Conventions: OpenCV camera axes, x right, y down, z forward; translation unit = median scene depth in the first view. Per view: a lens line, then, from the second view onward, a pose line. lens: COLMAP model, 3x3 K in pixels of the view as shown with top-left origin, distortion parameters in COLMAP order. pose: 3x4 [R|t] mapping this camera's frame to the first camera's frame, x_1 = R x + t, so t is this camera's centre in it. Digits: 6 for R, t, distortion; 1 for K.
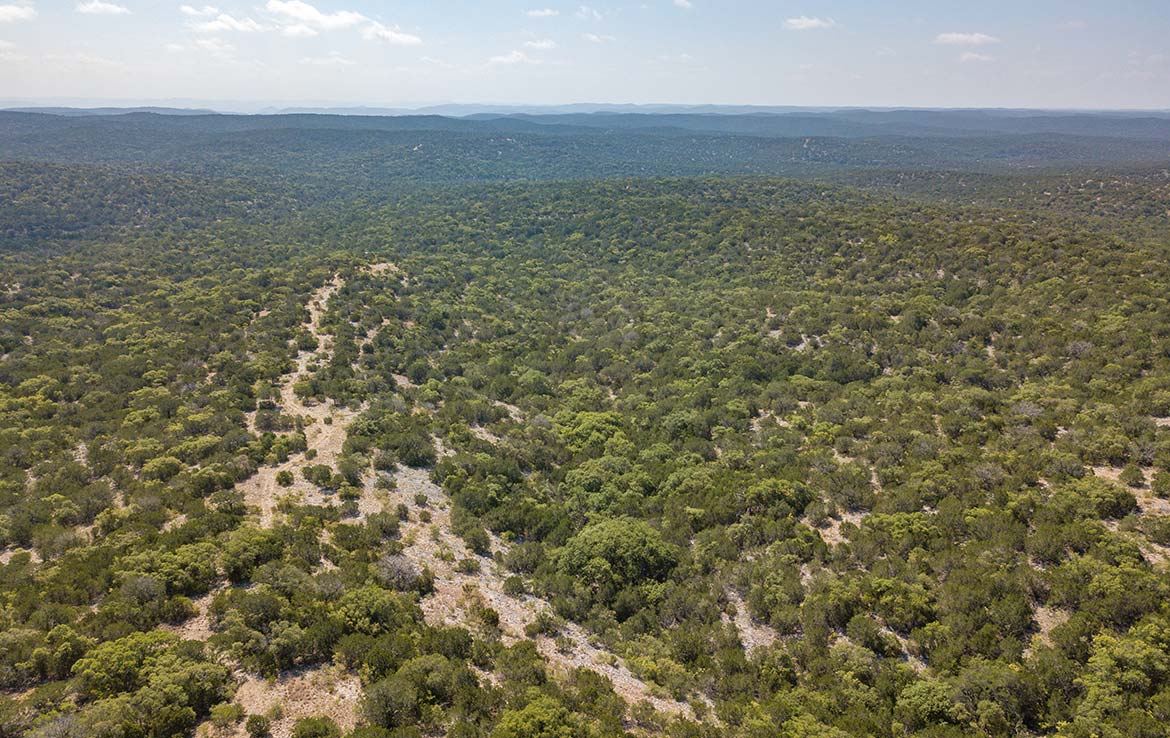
lens RADIAL K [[911.4, 0, 583.0], [0, 911.4, 393.5], [0, 0, 1]] dist [0.070985, -0.113861]
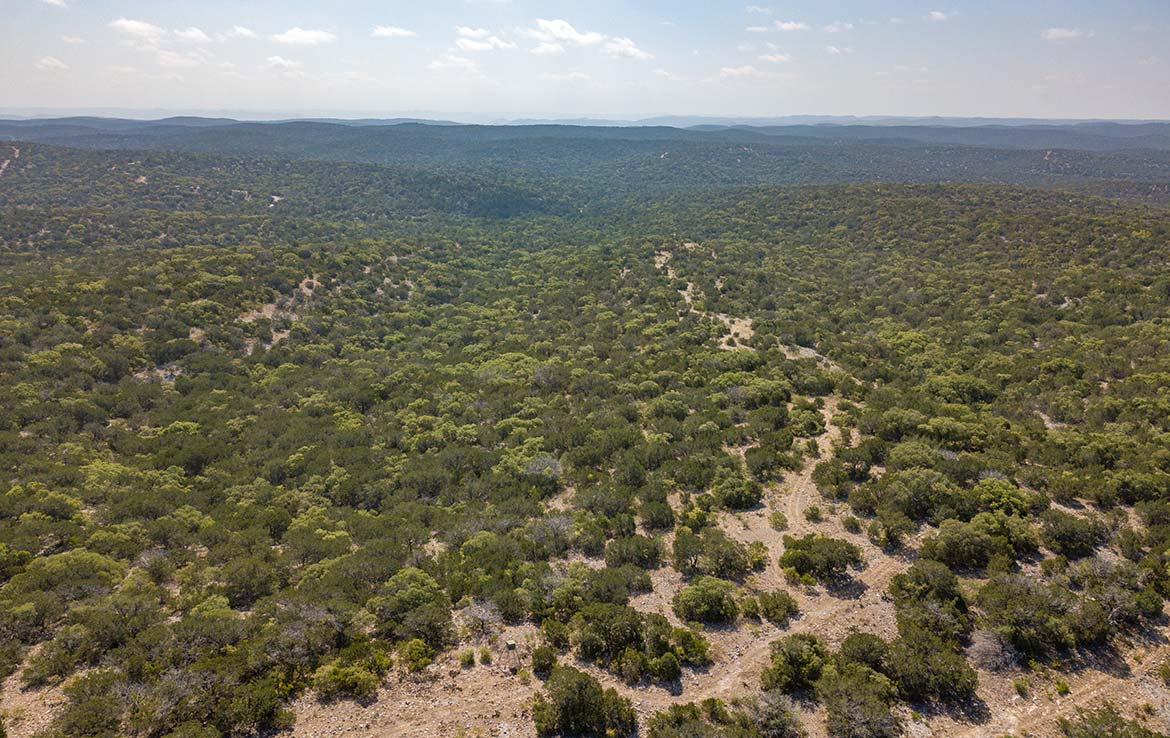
lens RADIAL K [[900.3, 0, 588.2], [0, 900.3, 406.5], [0, 0, 1]] dist [-0.000583, 0.002523]
pose [[0.975783, 0.068142, -0.207854, -0.075256], [-0.066763, 0.997675, 0.013651, 0.064180], [0.208301, 0.000556, 0.978065, -0.195529]]
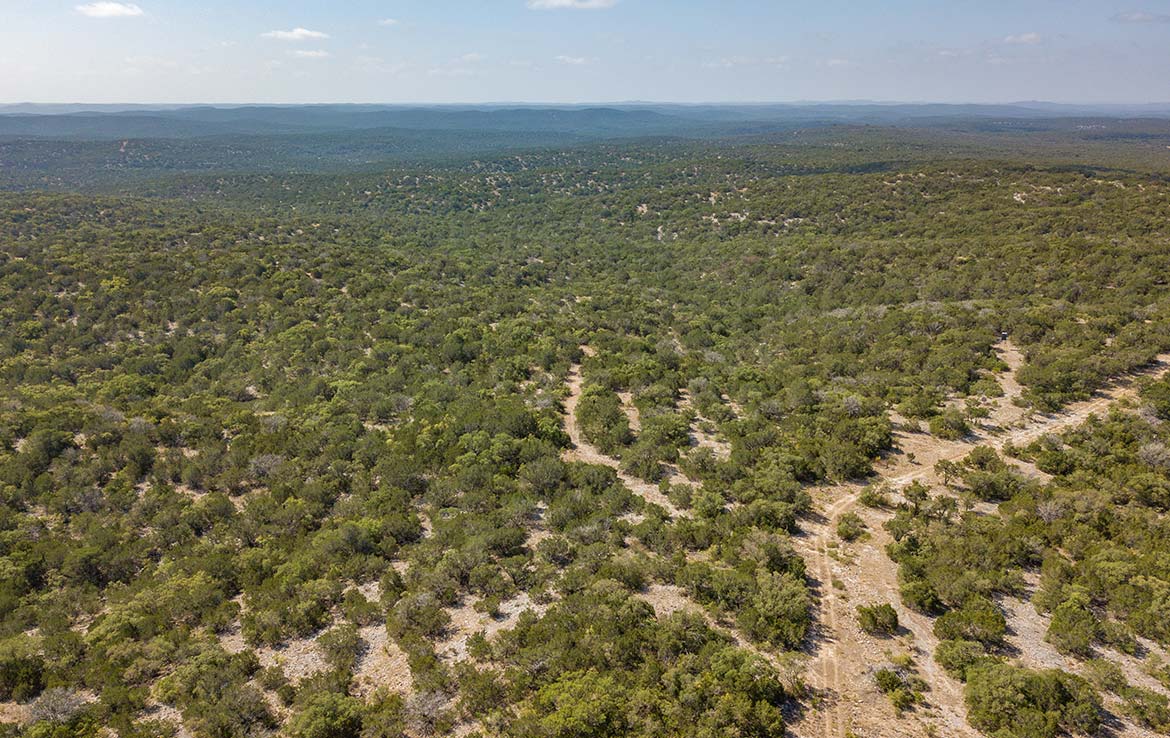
lens RADIAL K [[956.5, 0, 585.0], [0, 956.5, 369.0], [0, 0, 1]] dist [0.011305, 0.001364]
pose [[0.803275, -0.175103, 0.569288, 0.164586], [0.193083, 0.980747, 0.029217, -0.044805], [-0.563443, 0.086450, 0.821619, 0.141443]]
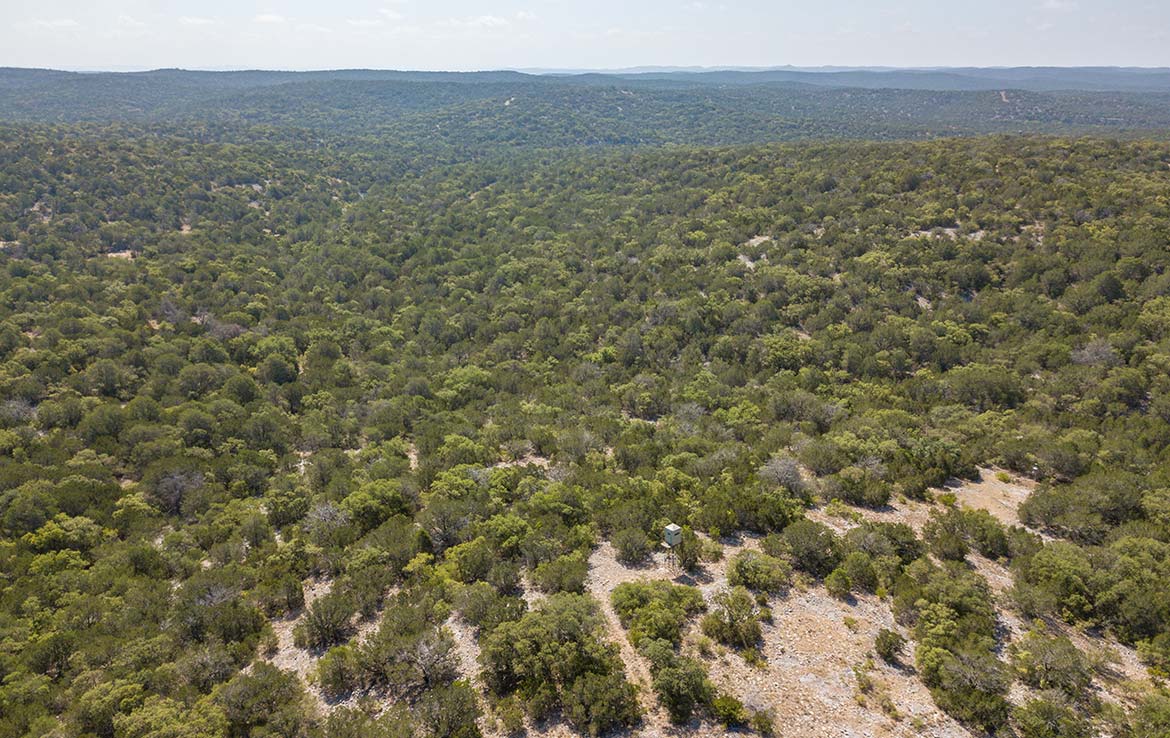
lens RADIAL K [[956.5, 0, 585.0], [0, 956.5, 369.0], [0, 0, 1]] dist [0.011305, 0.001364]
pose [[0.998306, 0.011919, -0.056954, -0.223971], [-0.011965, 0.999928, -0.000471, -0.170940], [0.056945, 0.001152, 0.998377, 0.740432]]
